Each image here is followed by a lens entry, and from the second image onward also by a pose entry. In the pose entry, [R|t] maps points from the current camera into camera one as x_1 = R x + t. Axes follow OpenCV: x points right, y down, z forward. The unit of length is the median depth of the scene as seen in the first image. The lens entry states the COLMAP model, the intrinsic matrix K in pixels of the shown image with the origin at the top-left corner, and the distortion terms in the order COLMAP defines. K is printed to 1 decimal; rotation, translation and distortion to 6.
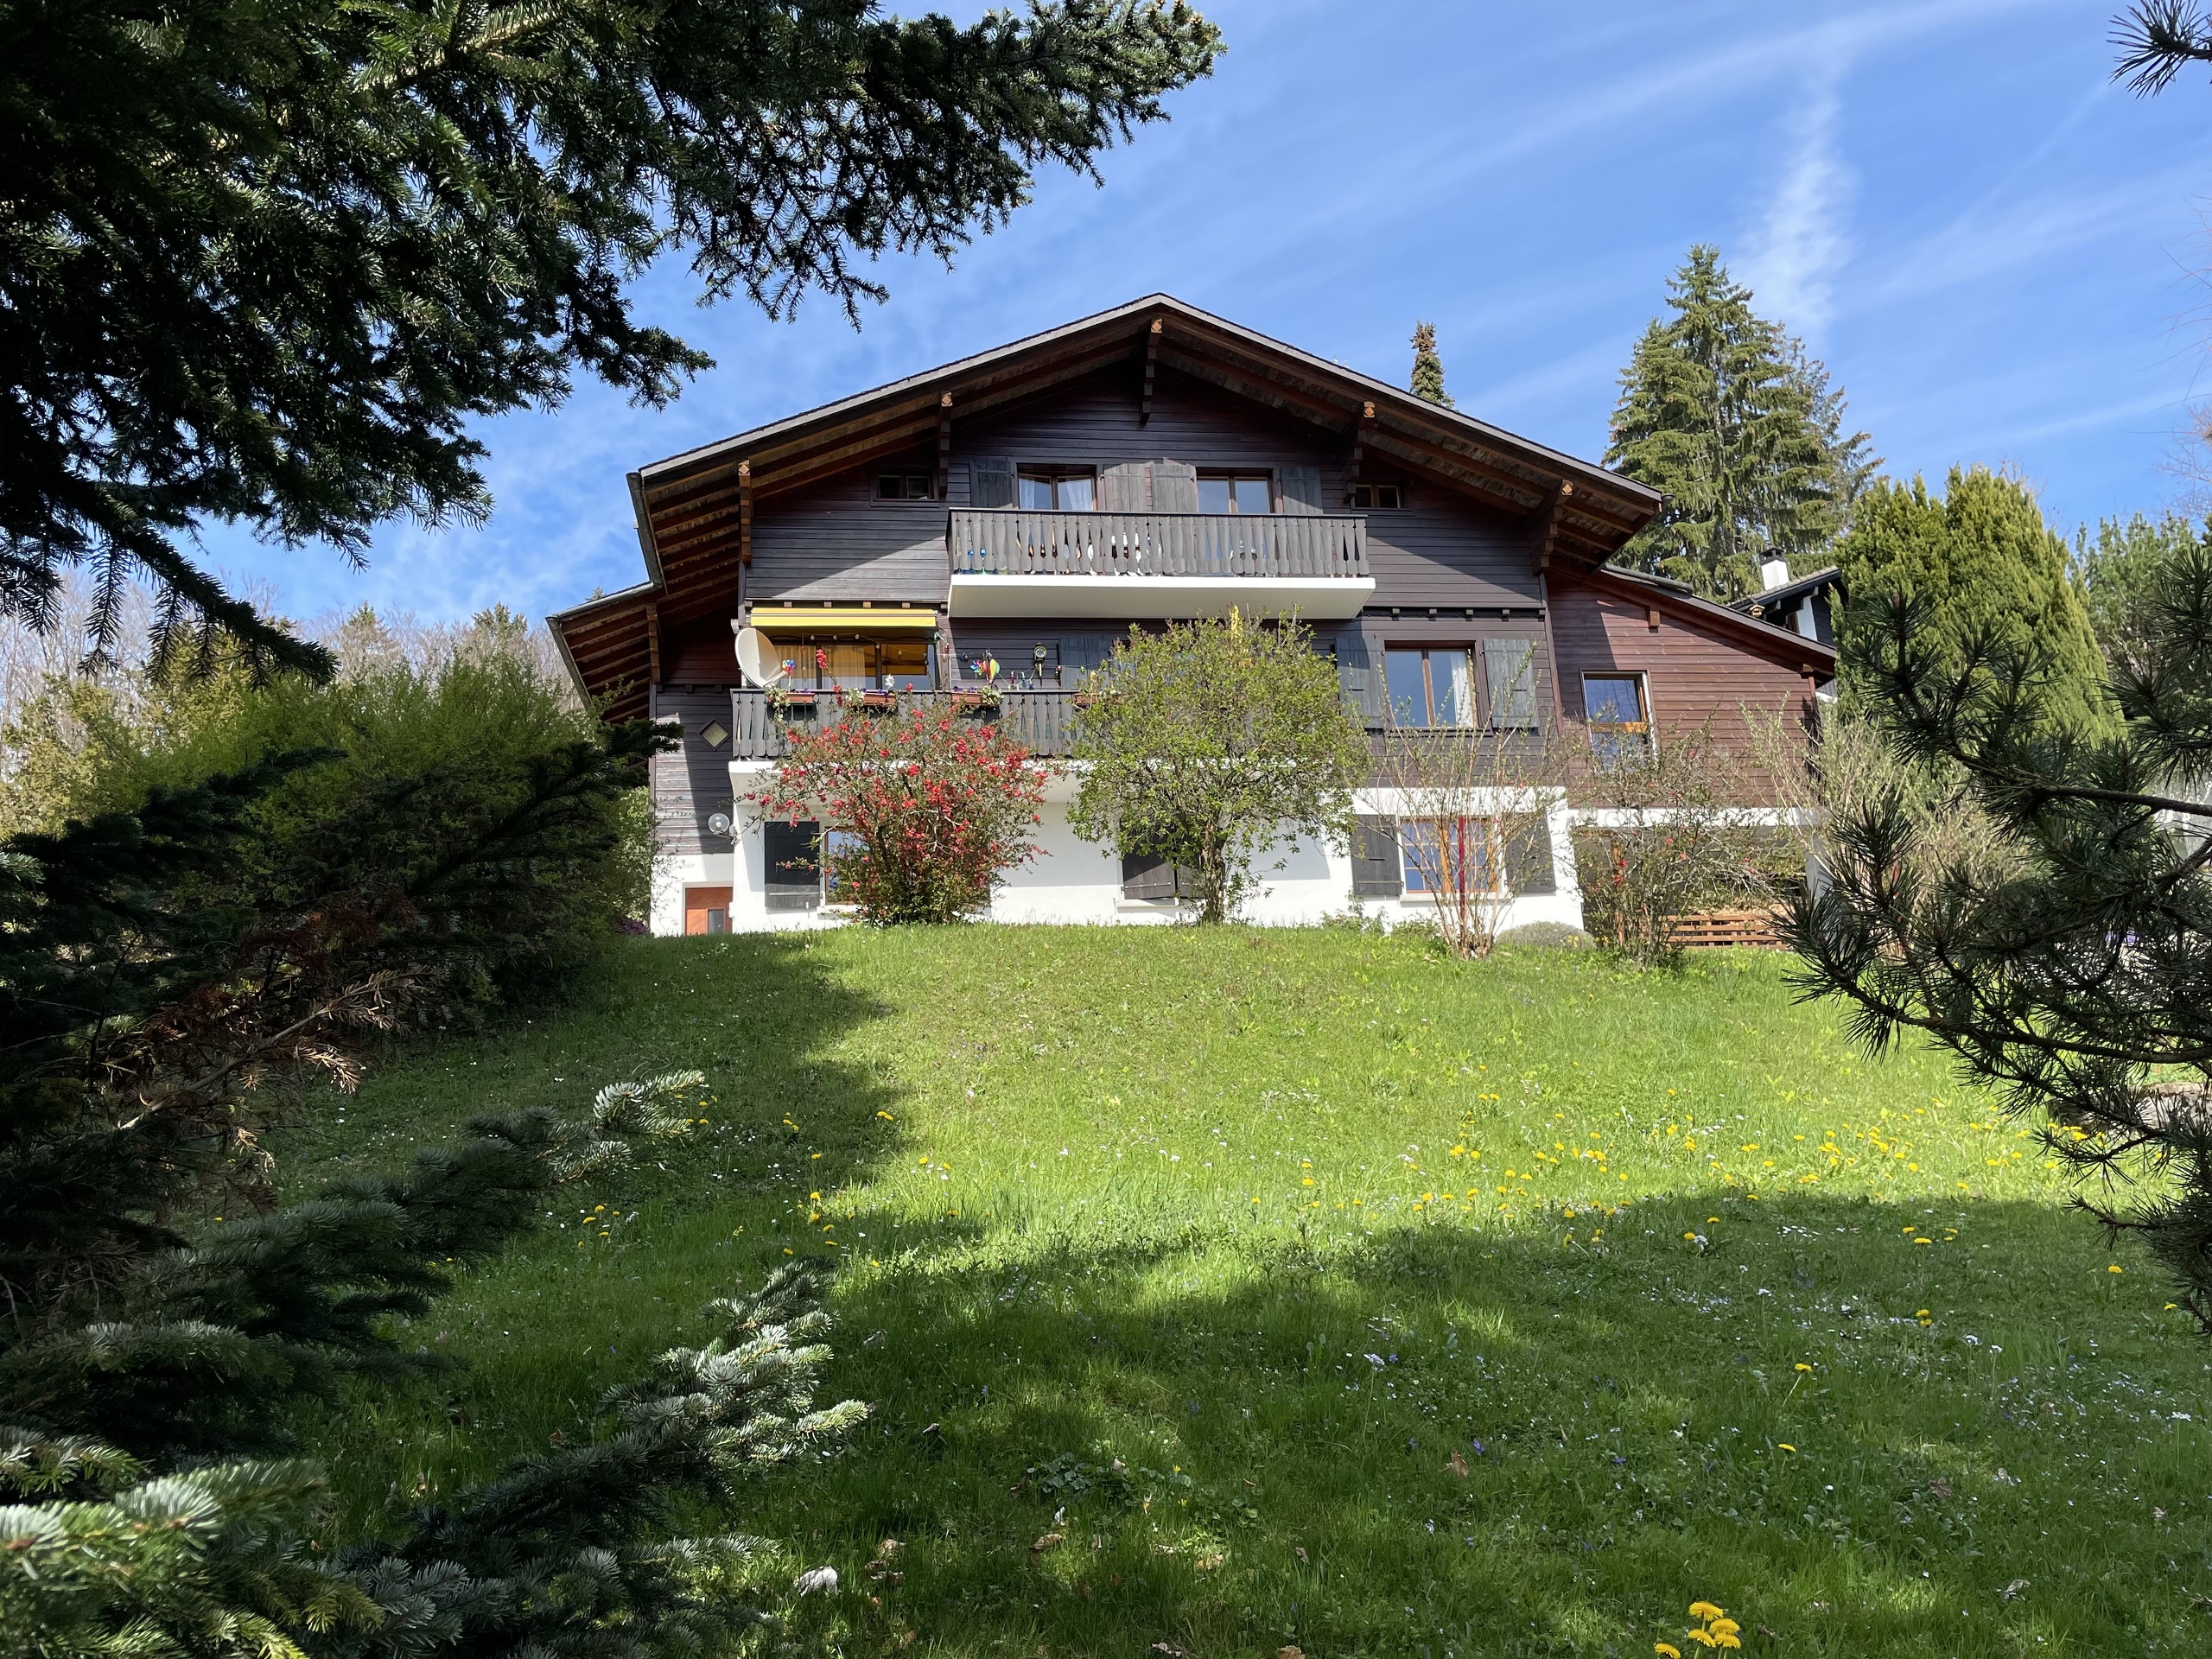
lens RADIAL K [[1676.7, 0, 1106.0], [0, 1676.7, 829.5], [0, 0, 1]] dist [0.001116, 0.000135]
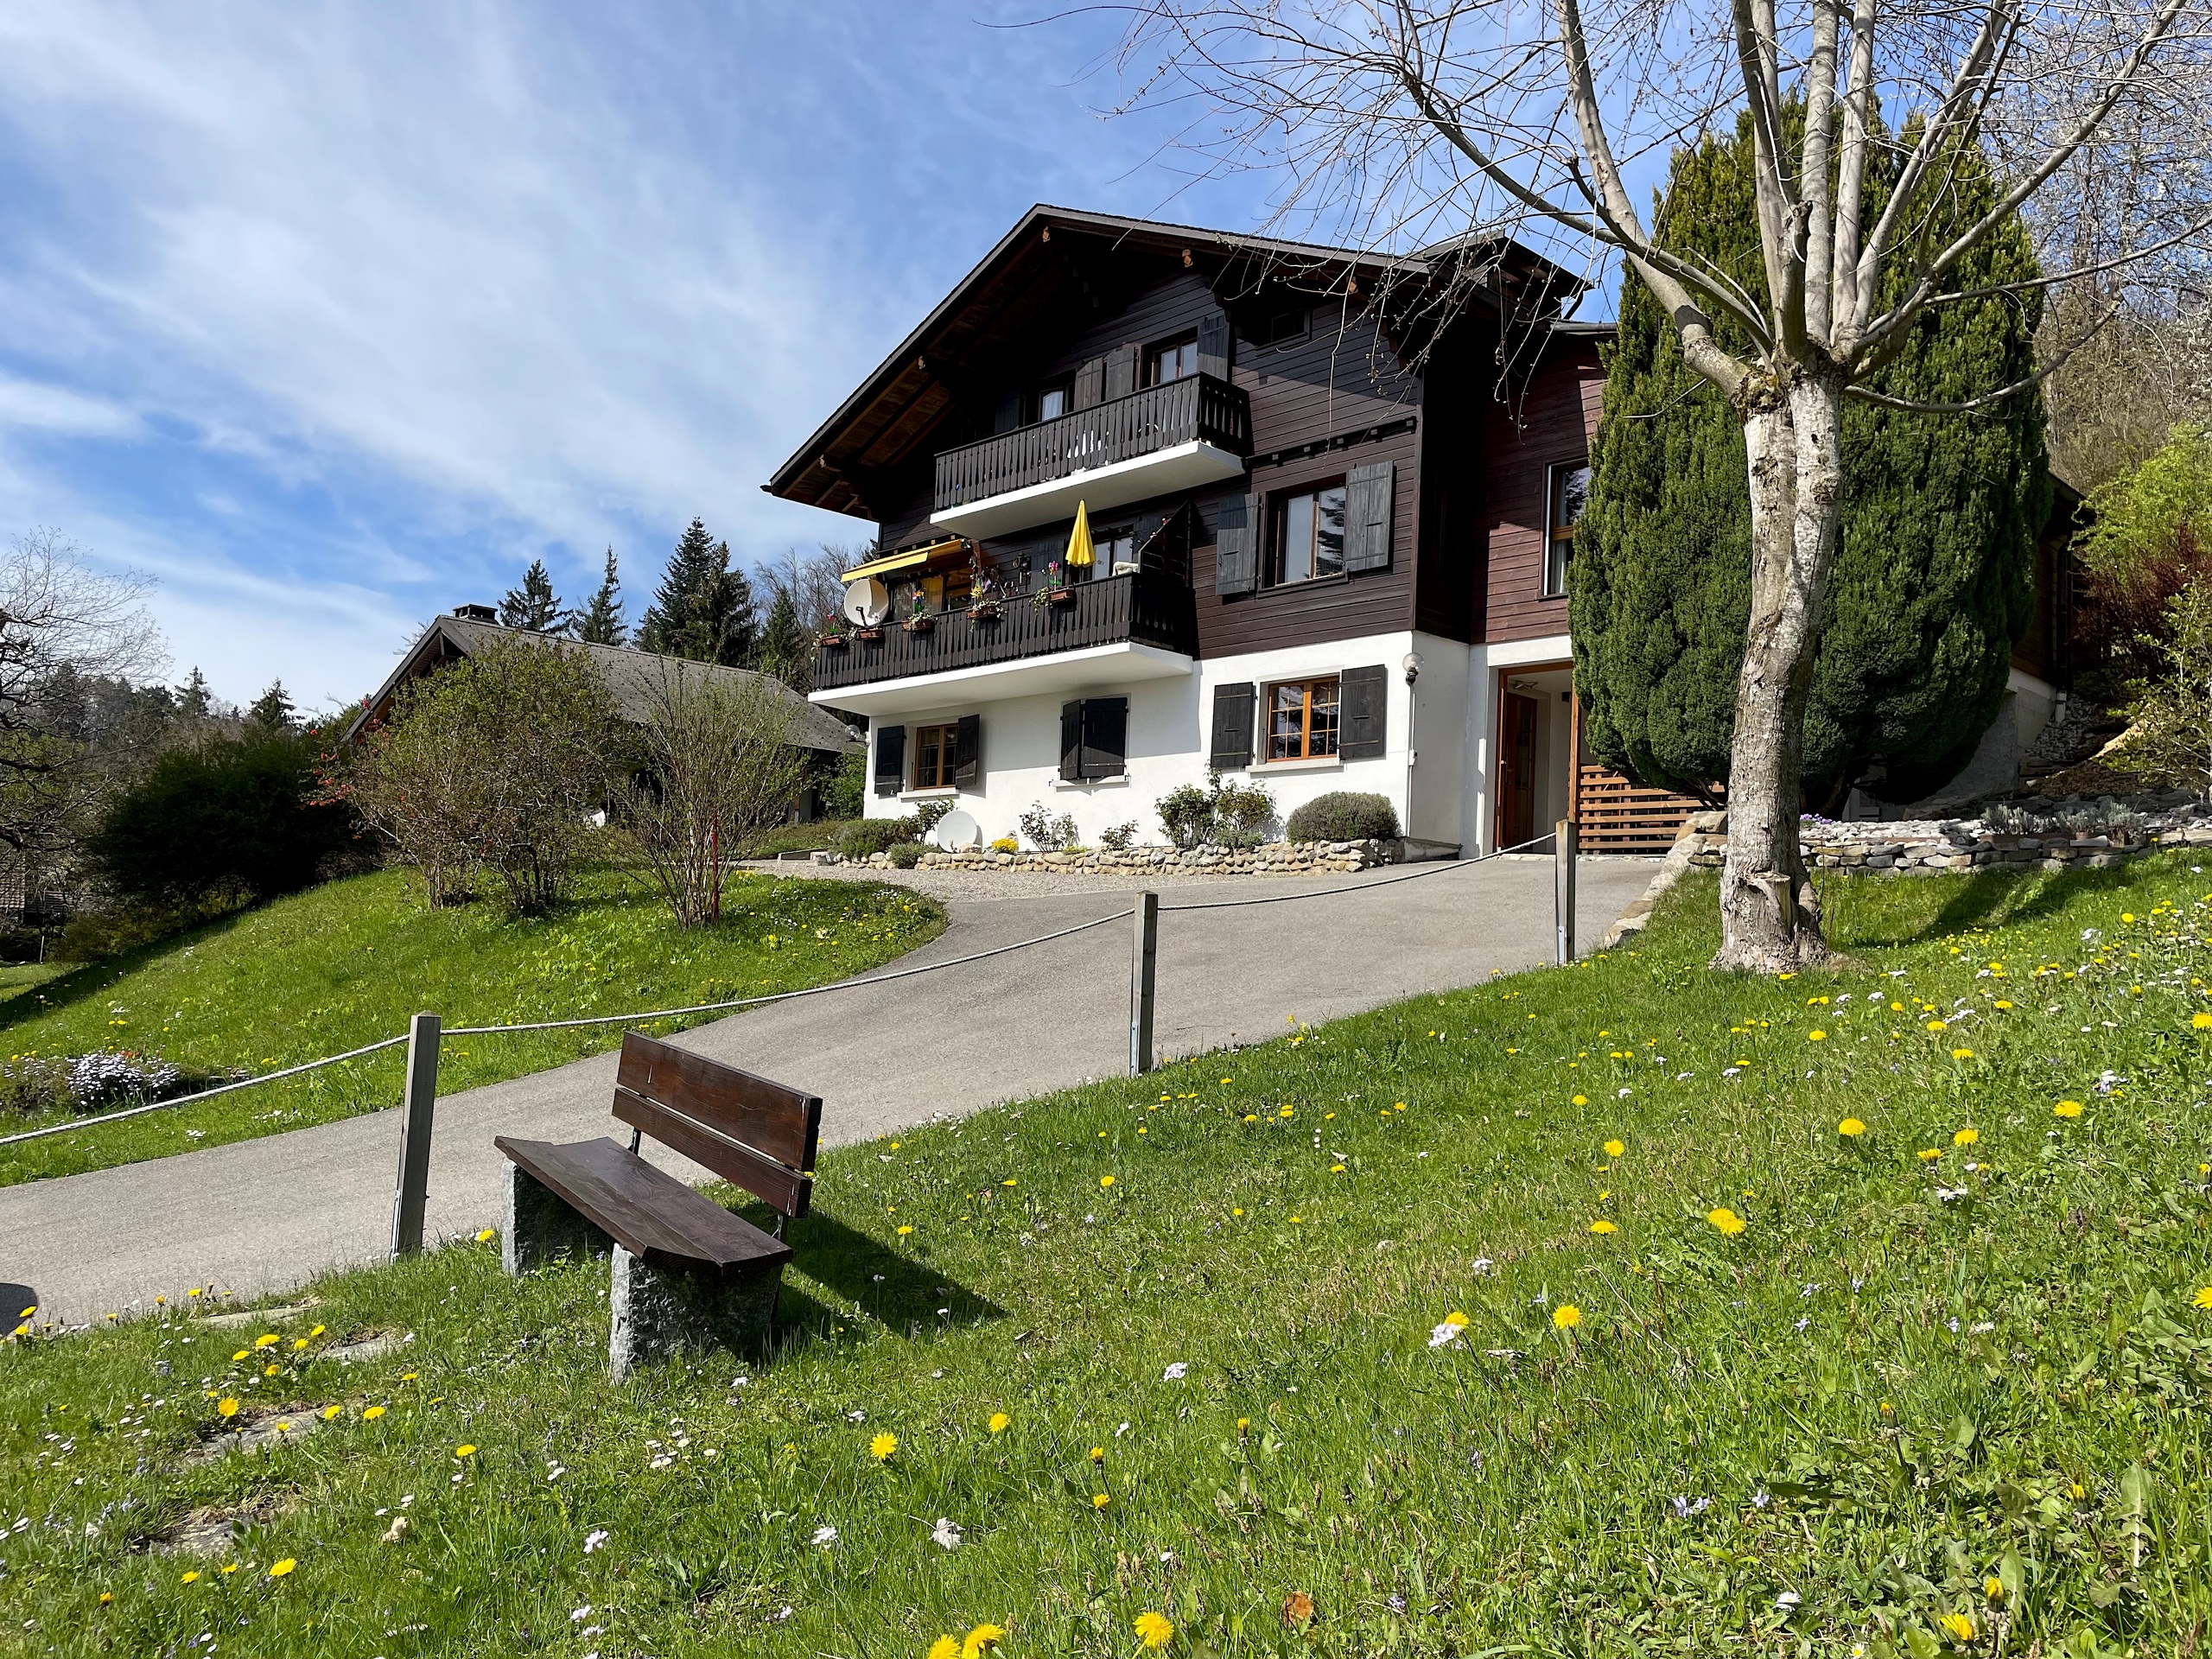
lens RADIAL K [[1676.7, 0, 1106.0], [0, 1676.7, 829.5], [0, 0, 1]] dist [0.001116, 0.000135]
pose [[0.560277, 0.002428, -0.828302, 0.919514], [0.106559, 0.991475, 0.074984, -0.005578], [0.821423, -0.130275, 0.555241, 0.391984]]
